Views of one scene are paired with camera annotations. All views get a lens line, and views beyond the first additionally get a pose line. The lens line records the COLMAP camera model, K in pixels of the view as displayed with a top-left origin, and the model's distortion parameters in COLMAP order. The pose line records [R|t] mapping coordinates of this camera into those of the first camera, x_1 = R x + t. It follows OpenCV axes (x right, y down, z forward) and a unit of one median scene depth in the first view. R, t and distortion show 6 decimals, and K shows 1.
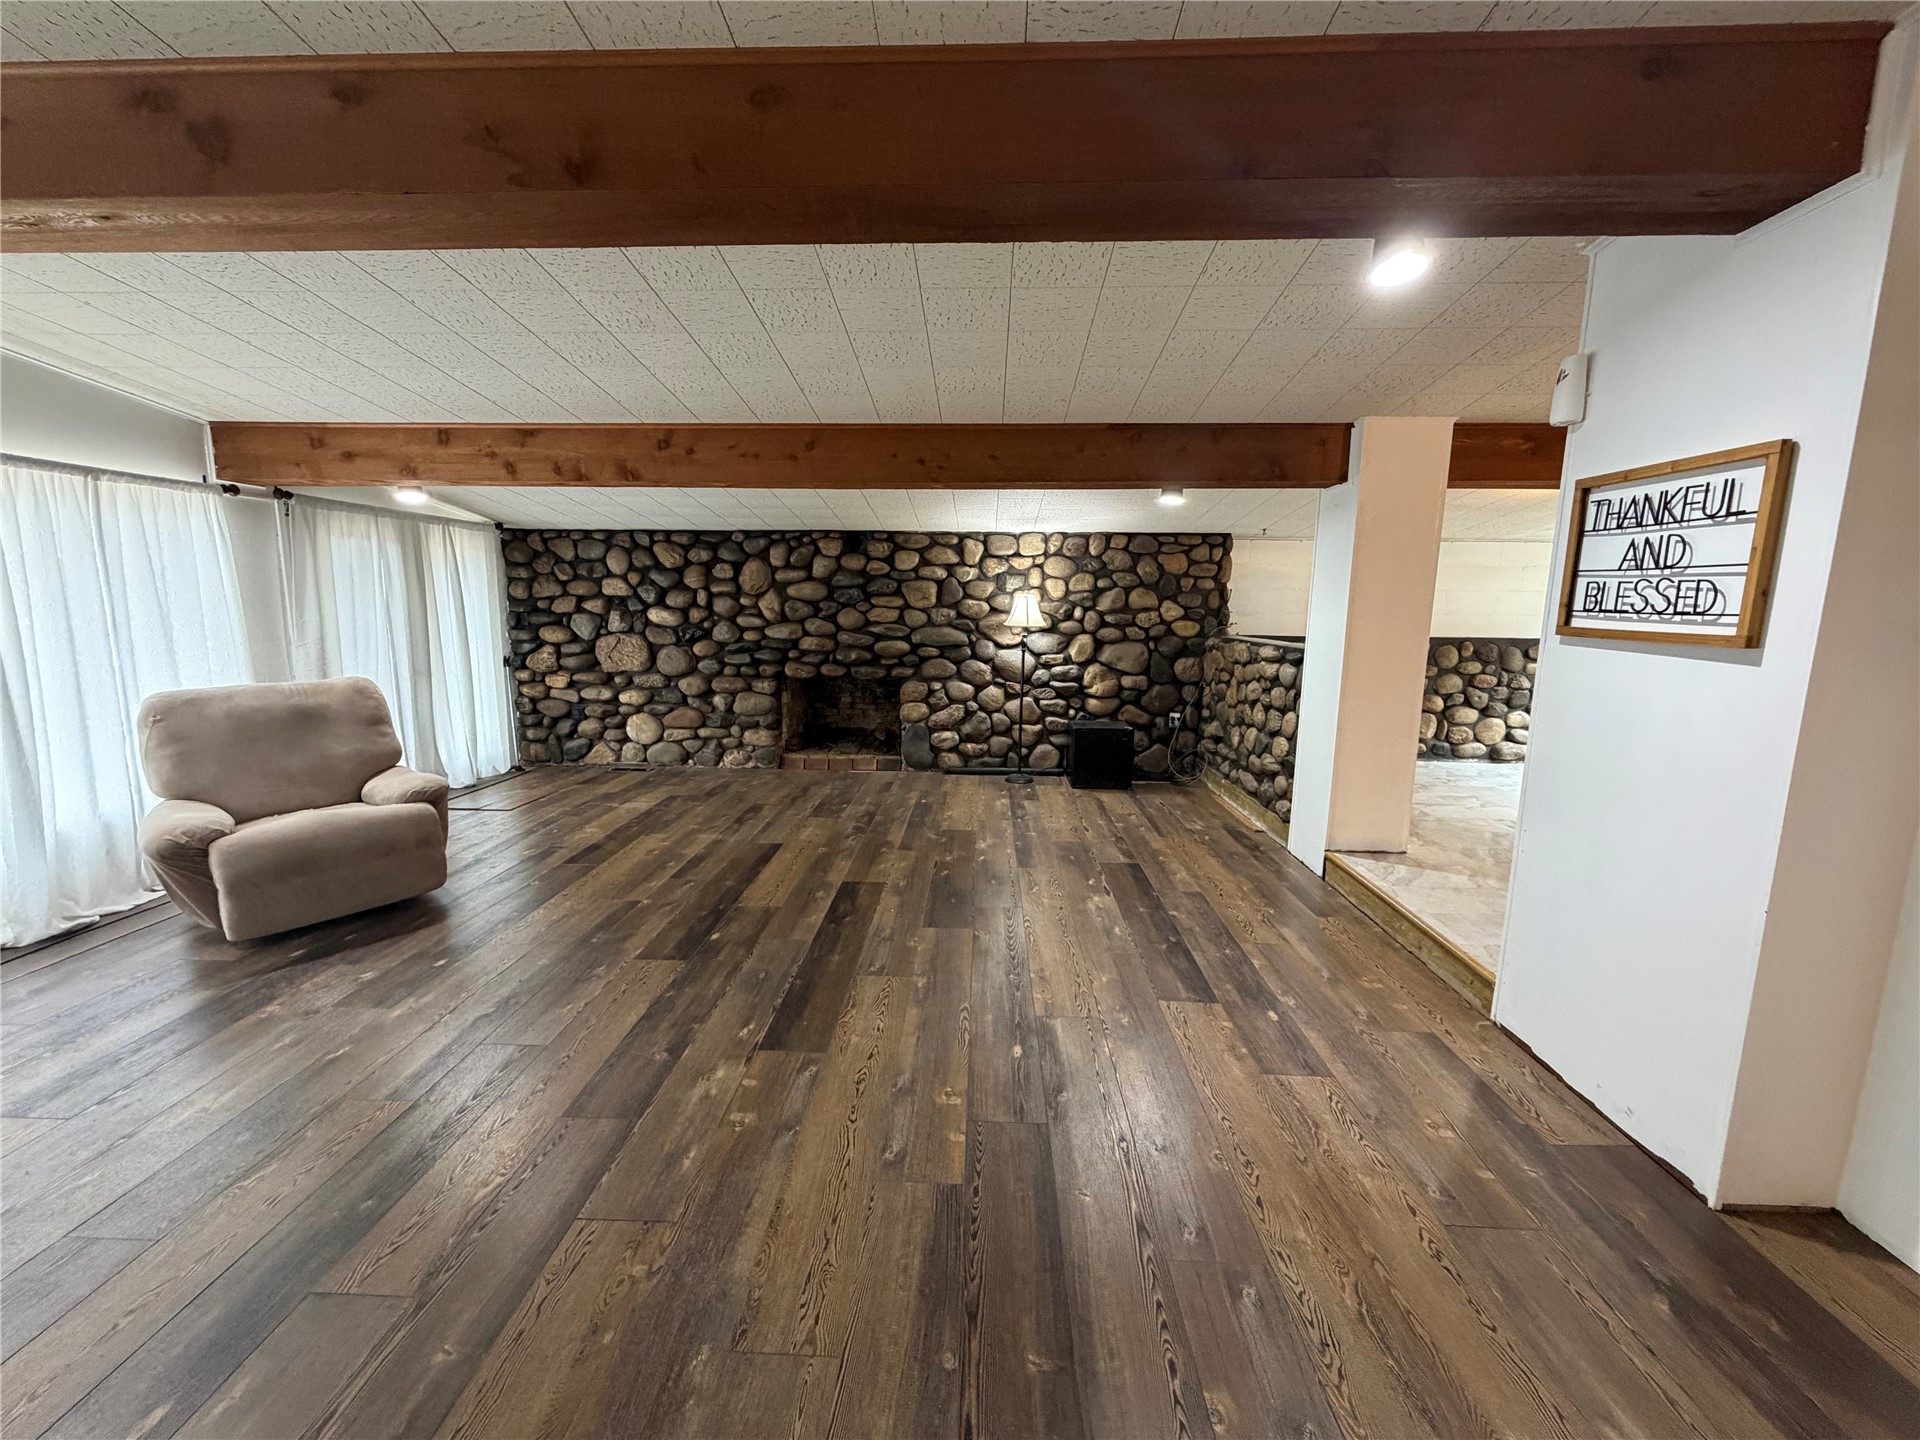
lens RADIAL K [[770.6, 0, 950.0], [0, 770.6, 715.3], [0, 0, 1]] dist [-0.001724, -0.000350]
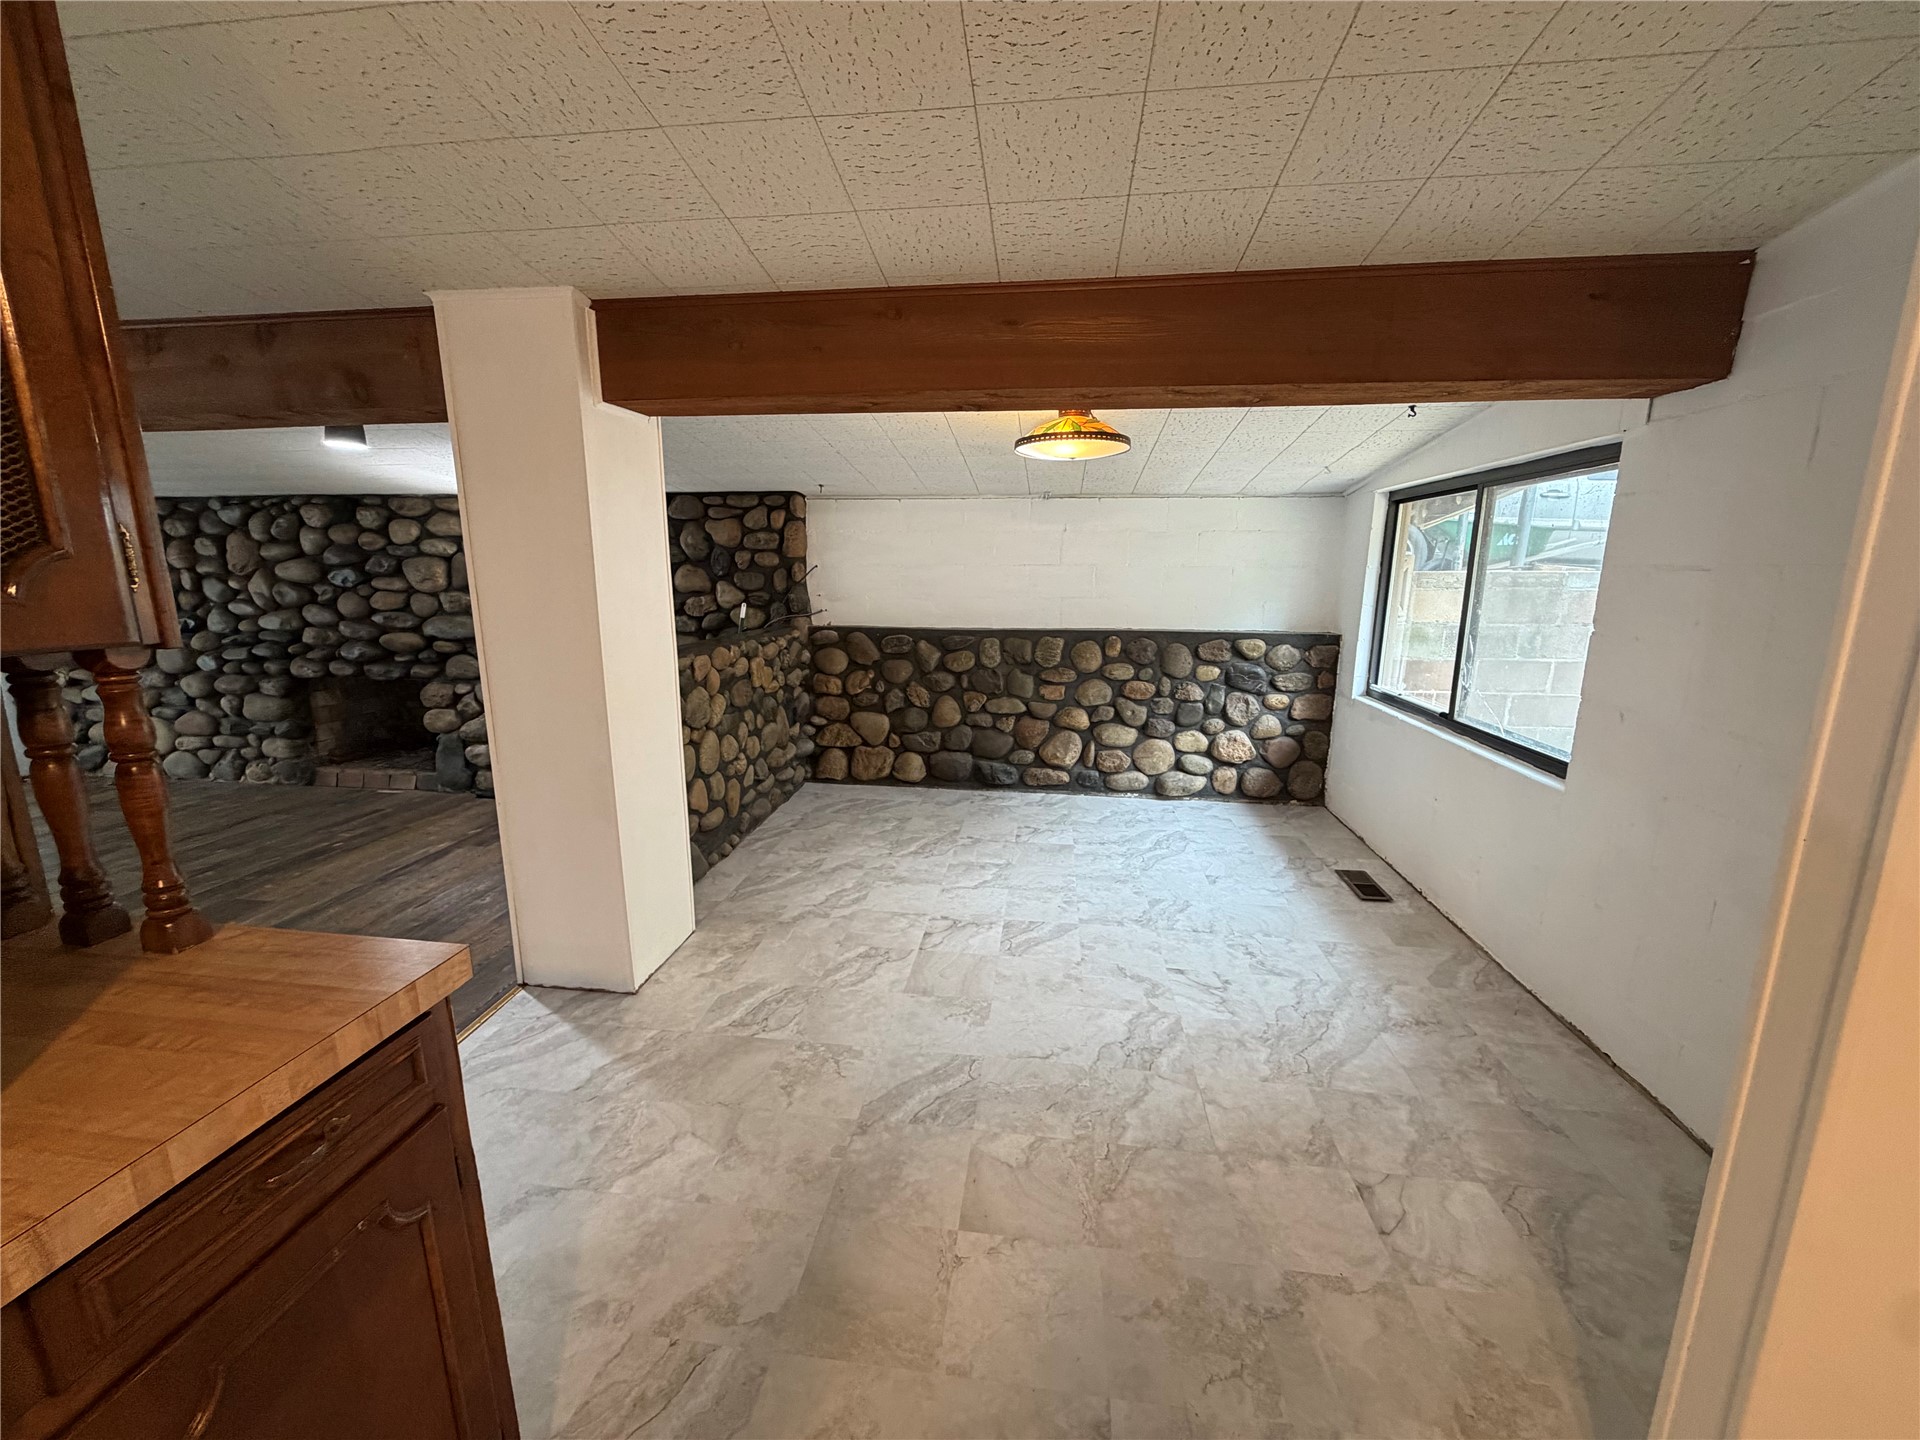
lens RADIAL K [[770.6, 0, 956.7], [0, 770.6, 725.8], [0, 0, 1]] dist [-0.001724, -0.000350]
pose [[0.995971, 0.012753, -0.088762, 0.579949], [-0.007906, 0.998469, 0.054747, -0.048633], [0.089325, -0.053824, 0.994547, 0.247101]]
